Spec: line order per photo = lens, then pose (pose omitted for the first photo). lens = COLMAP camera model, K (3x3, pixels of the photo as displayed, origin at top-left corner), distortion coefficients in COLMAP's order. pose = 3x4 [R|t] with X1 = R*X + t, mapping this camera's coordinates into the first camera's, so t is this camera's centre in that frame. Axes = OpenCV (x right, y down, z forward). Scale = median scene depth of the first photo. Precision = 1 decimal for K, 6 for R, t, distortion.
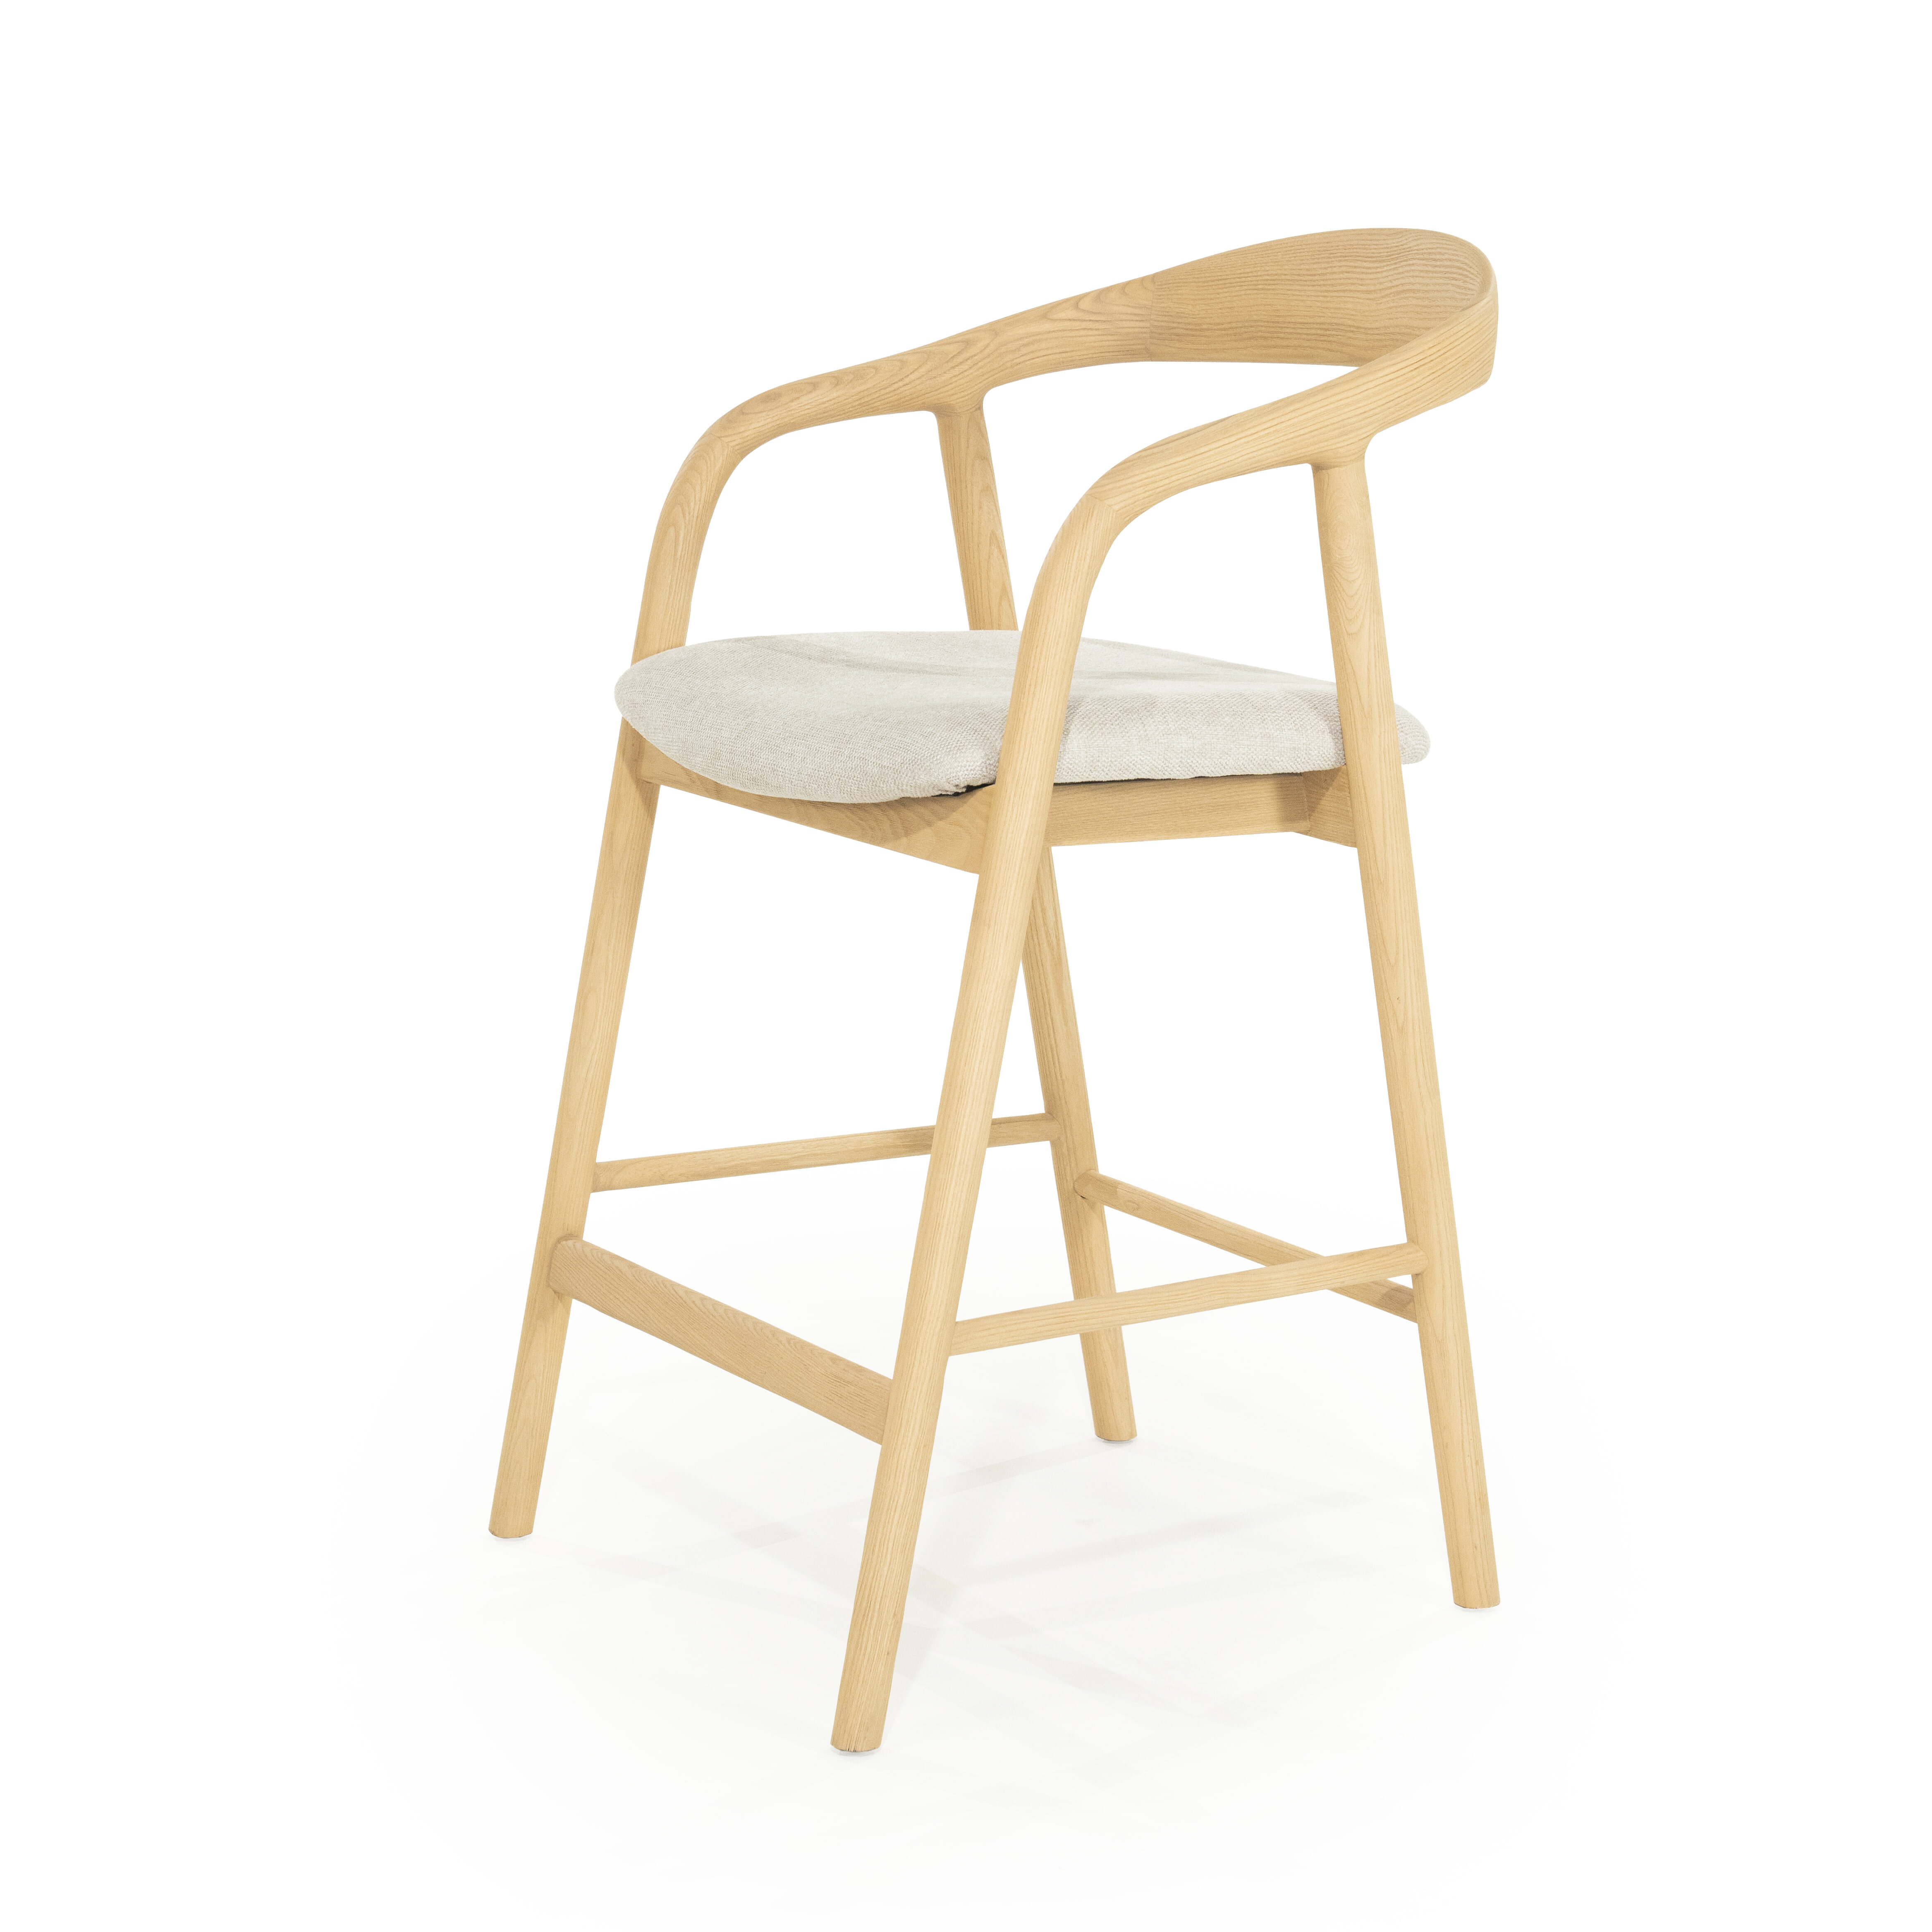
lens RADIAL K [[5125.5, 0, 966.0], [0, 5125.5, 966.0], [0, 0, 1]] dist [0.294618, 0.857066]
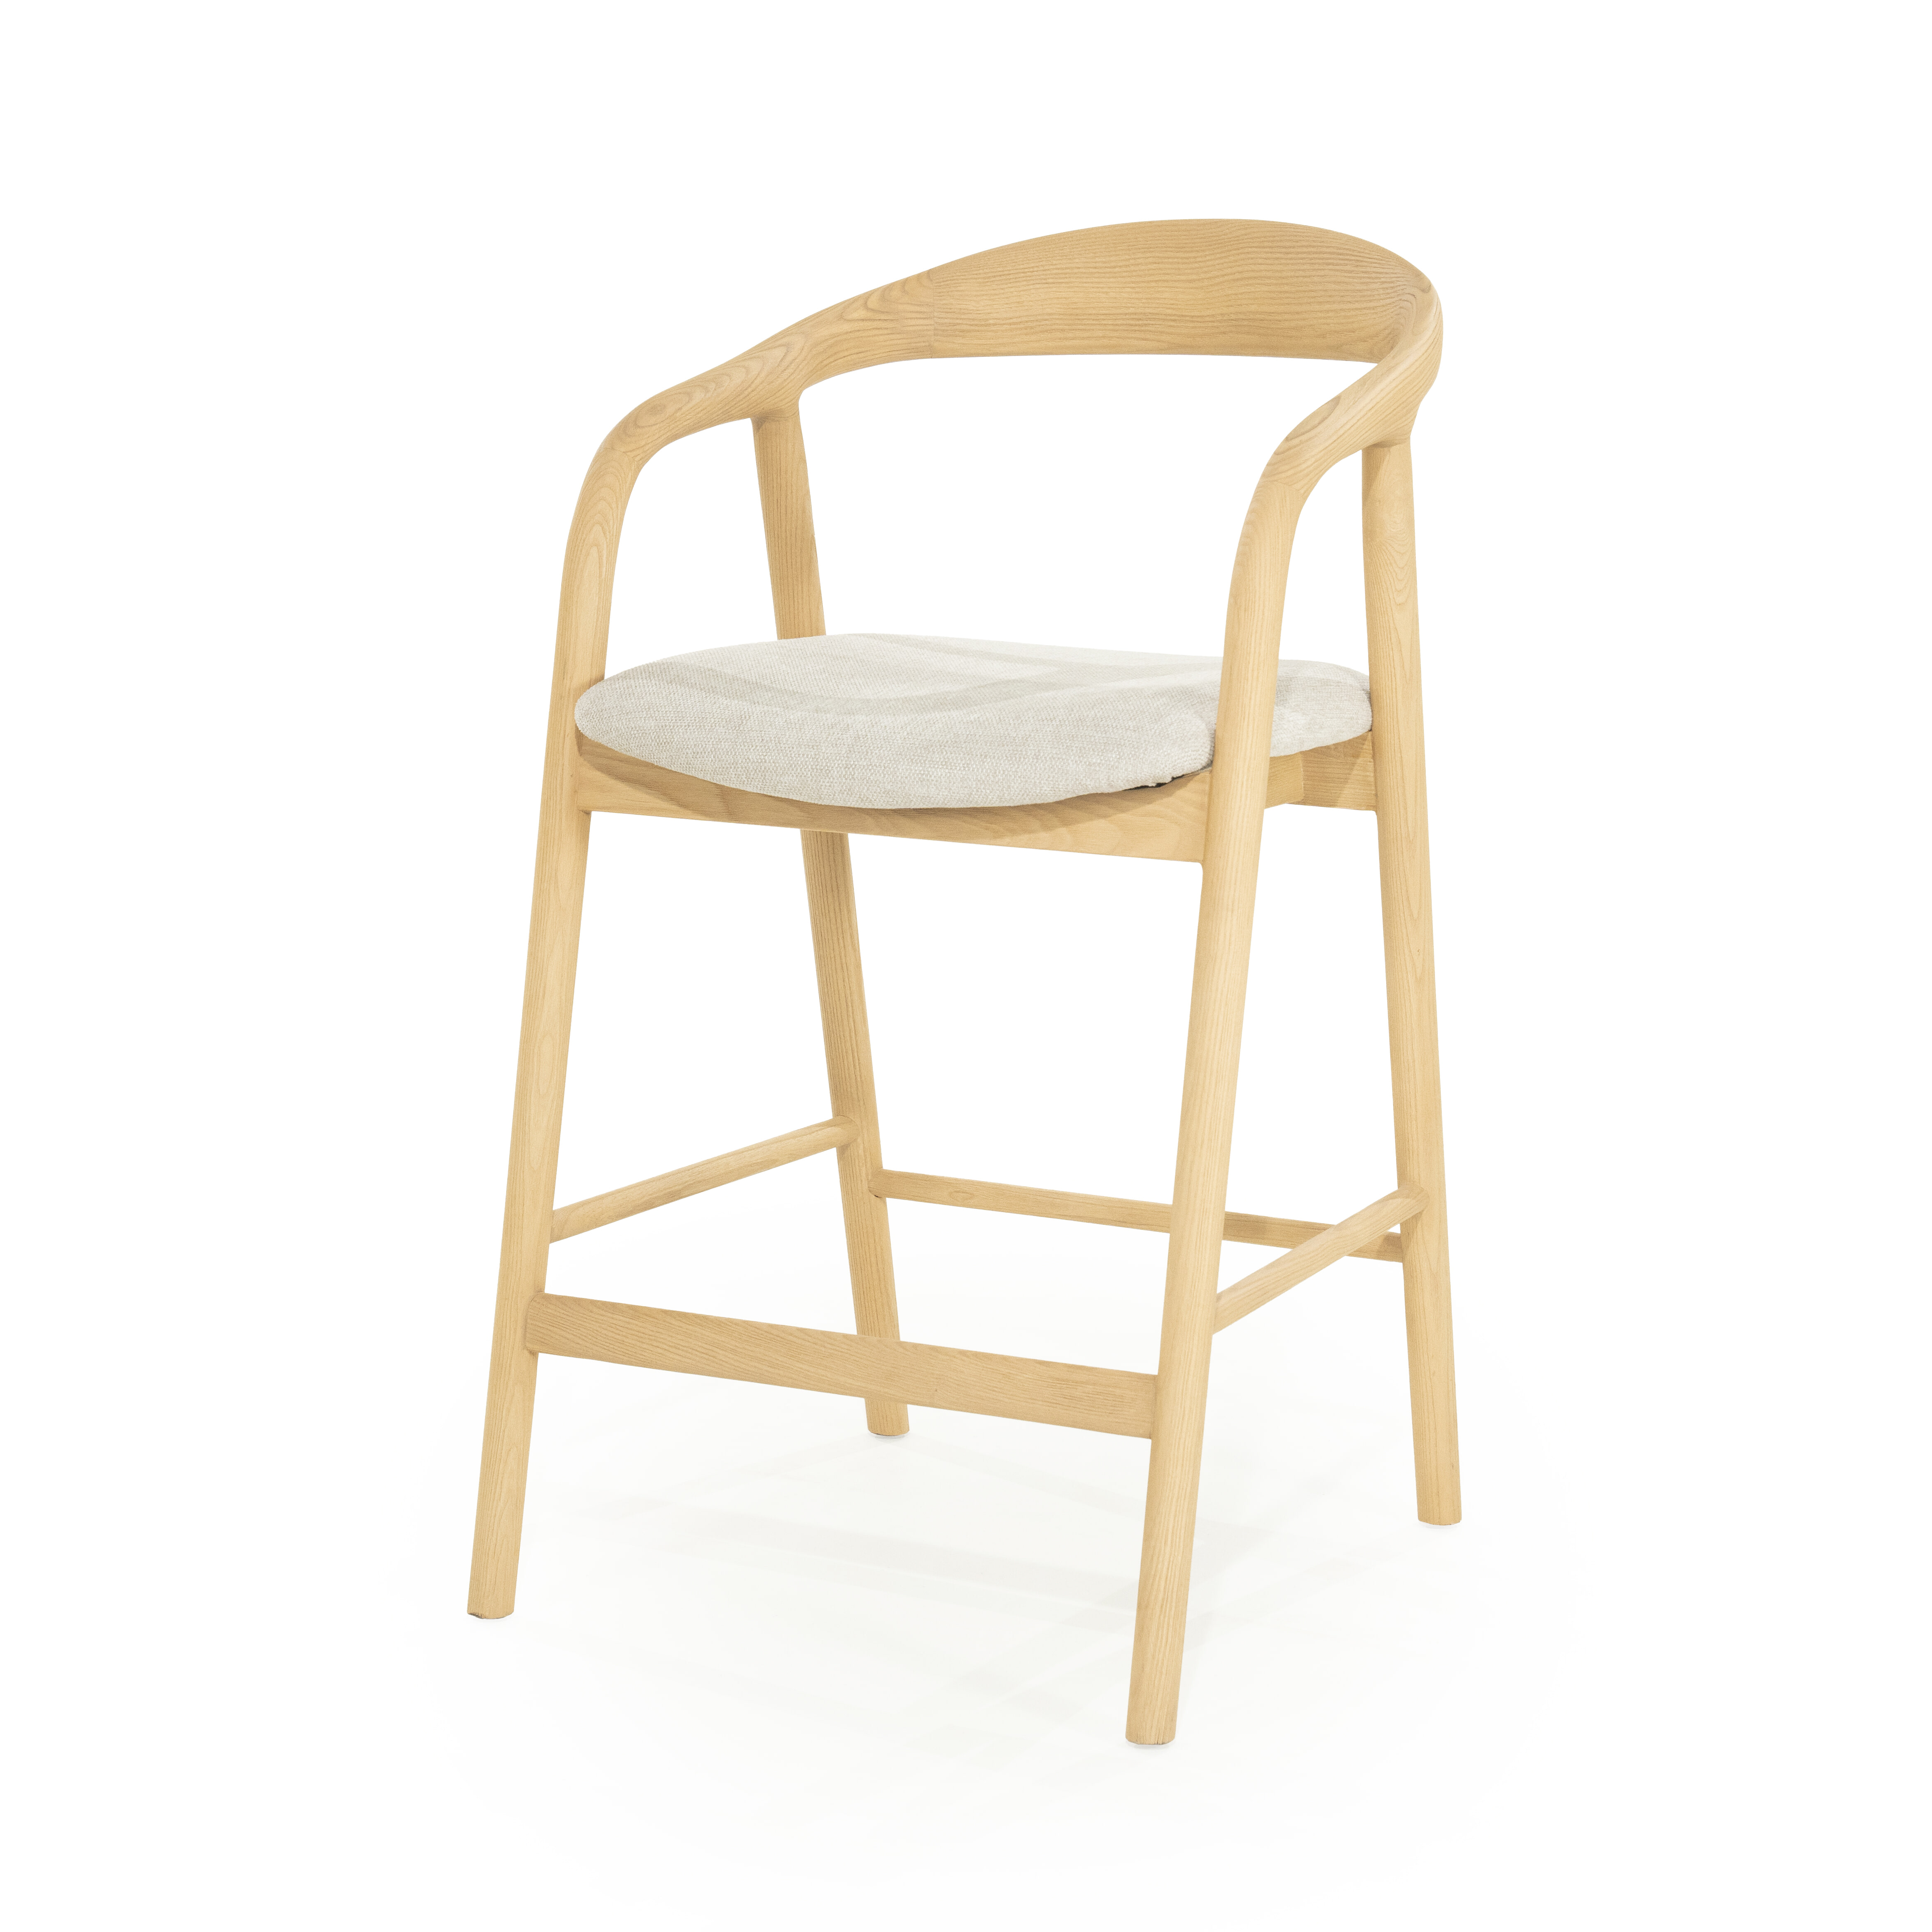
lens RADIAL K [[5125.5, 0, 966.0], [0, 5125.5, 966.0], [0, 0, 1]] dist [0.294618, 0.857066]
pose [[0.875804, -0.095482, 0.473128, -0.454964], [0.095803, 0.995123, 0.023487, -0.022575], [-0.473063, 0.024757, 0.880680, 0.115486]]
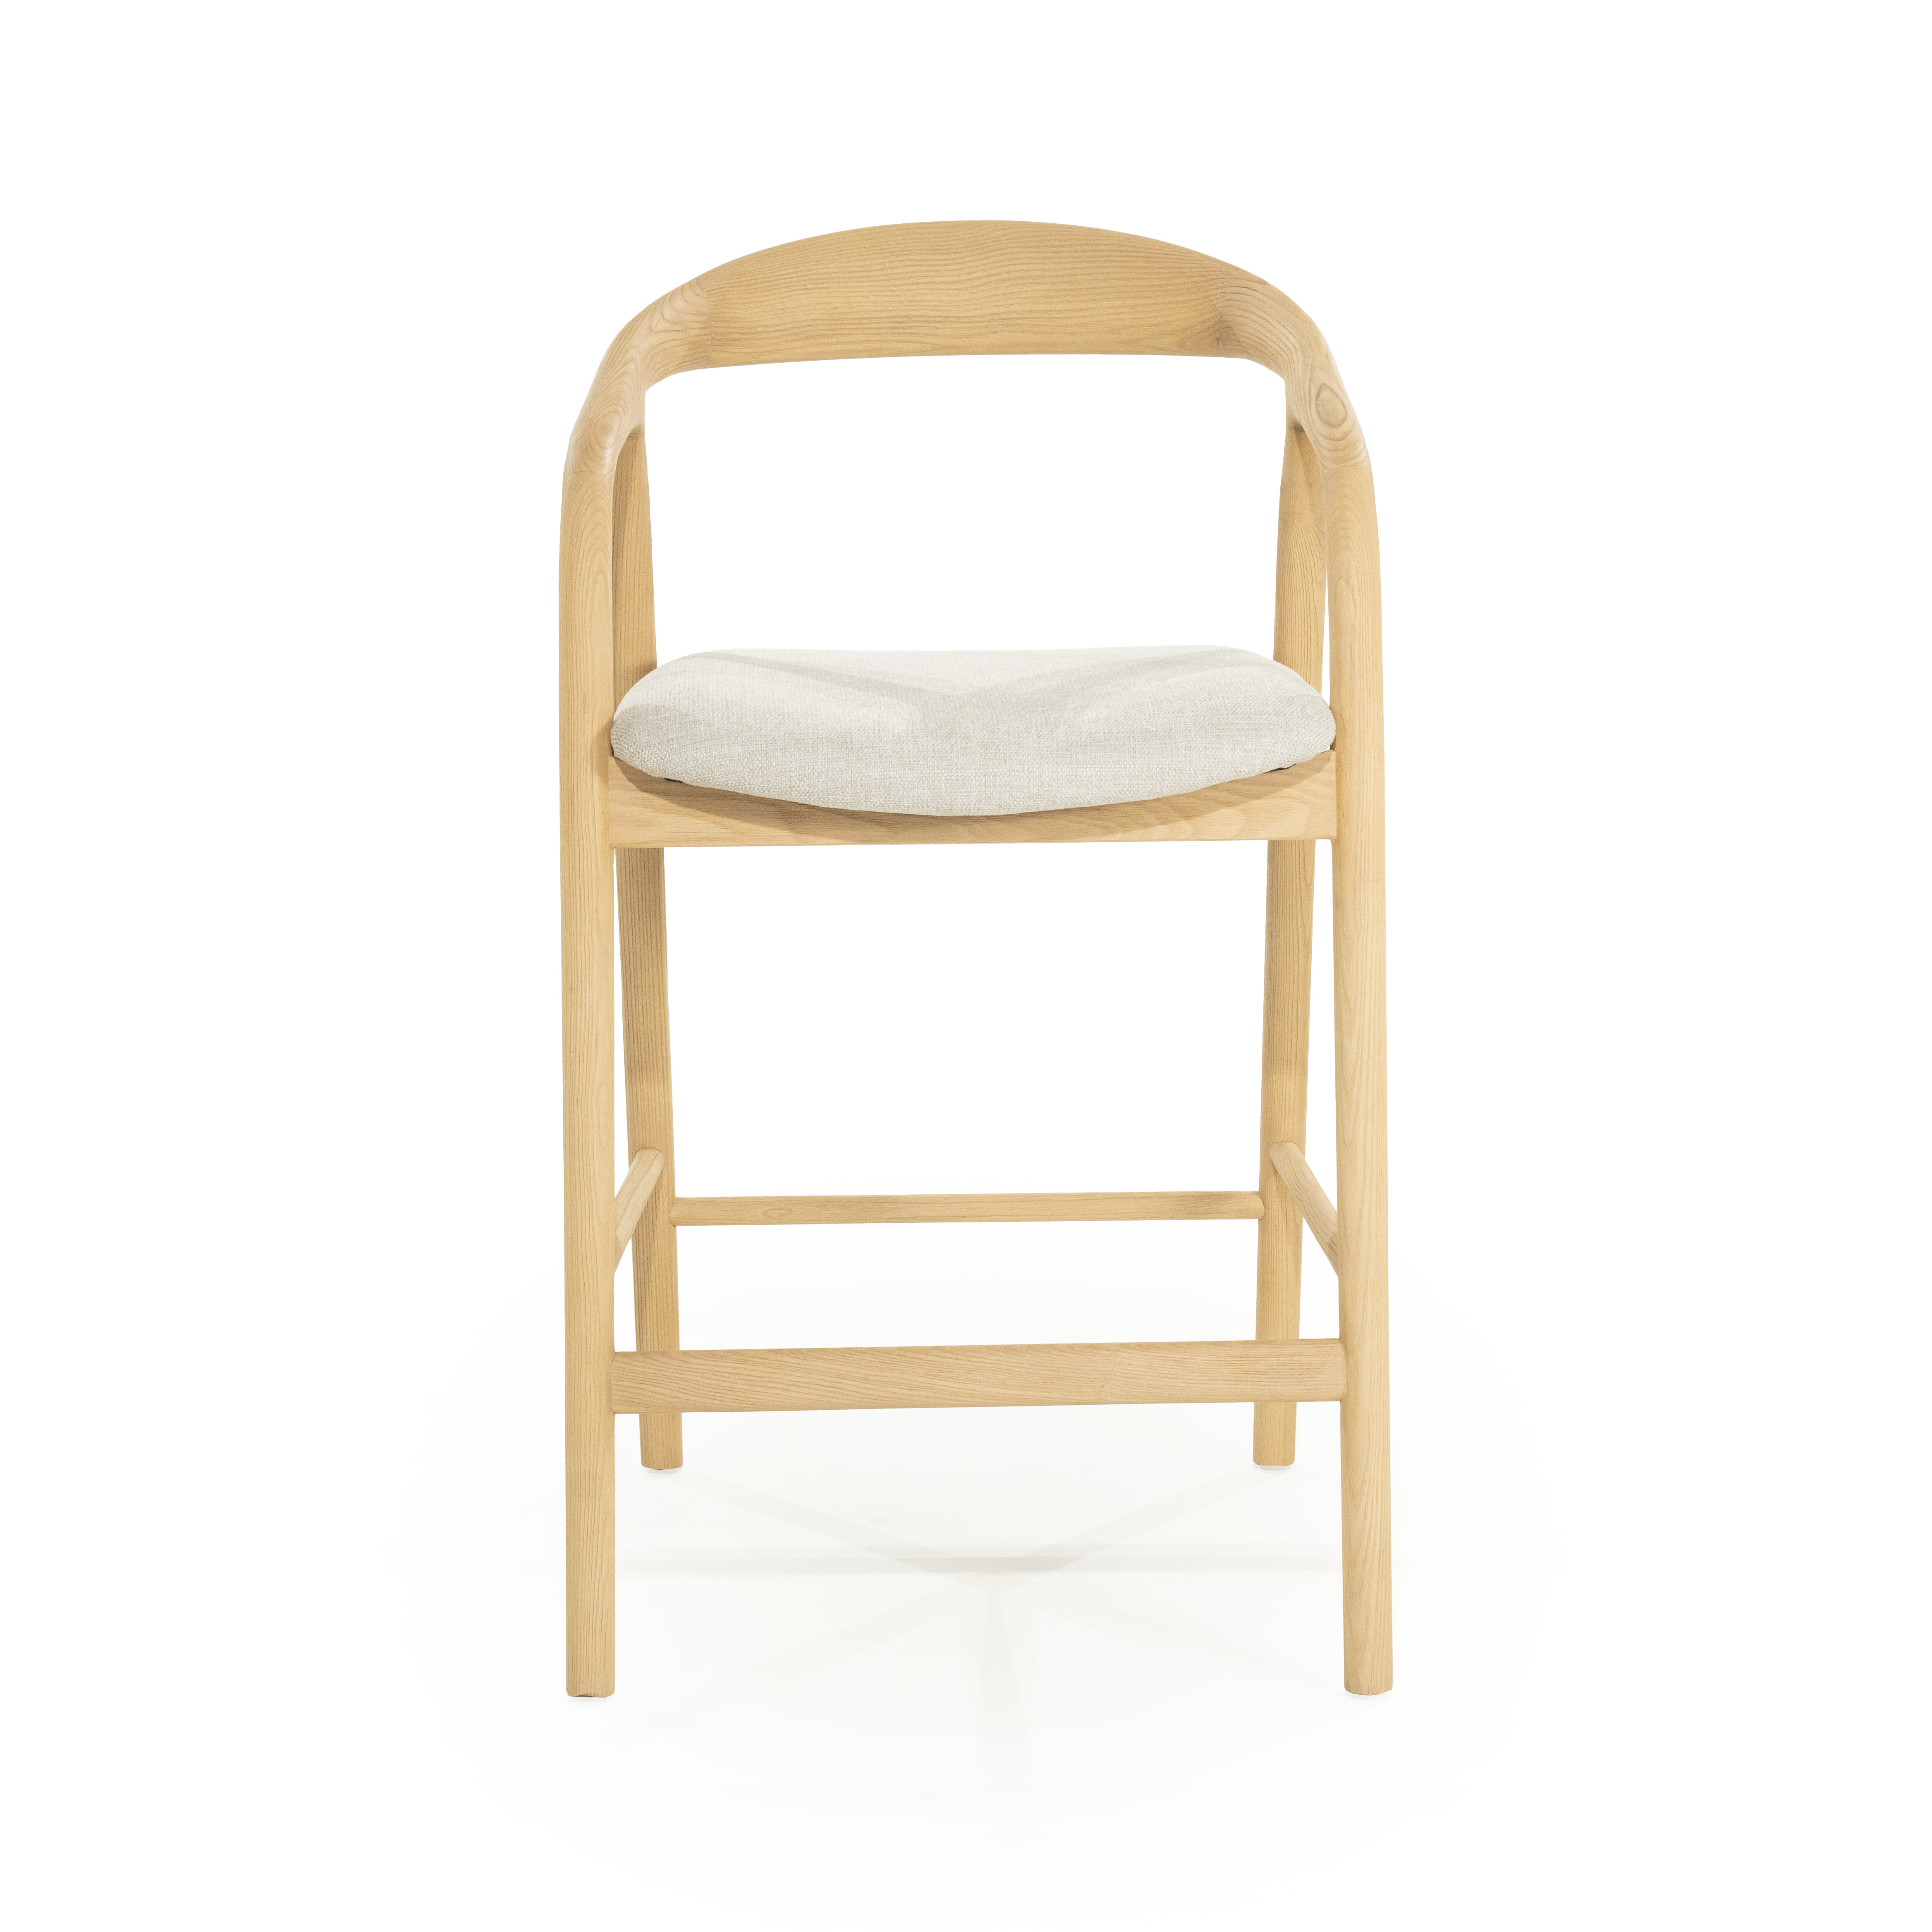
lens RADIAL K [[5125.5, 0, 966.0], [0, 5125.5, 966.0], [0, 0, 1]] dist [0.294618, 0.857066]
pose [[0.508756, -0.166934, 0.844571, -0.811498], [0.168412, 0.981365, 0.092523, -0.089623], [-0.844278, 0.095165, 0.527389, 0.454683]]
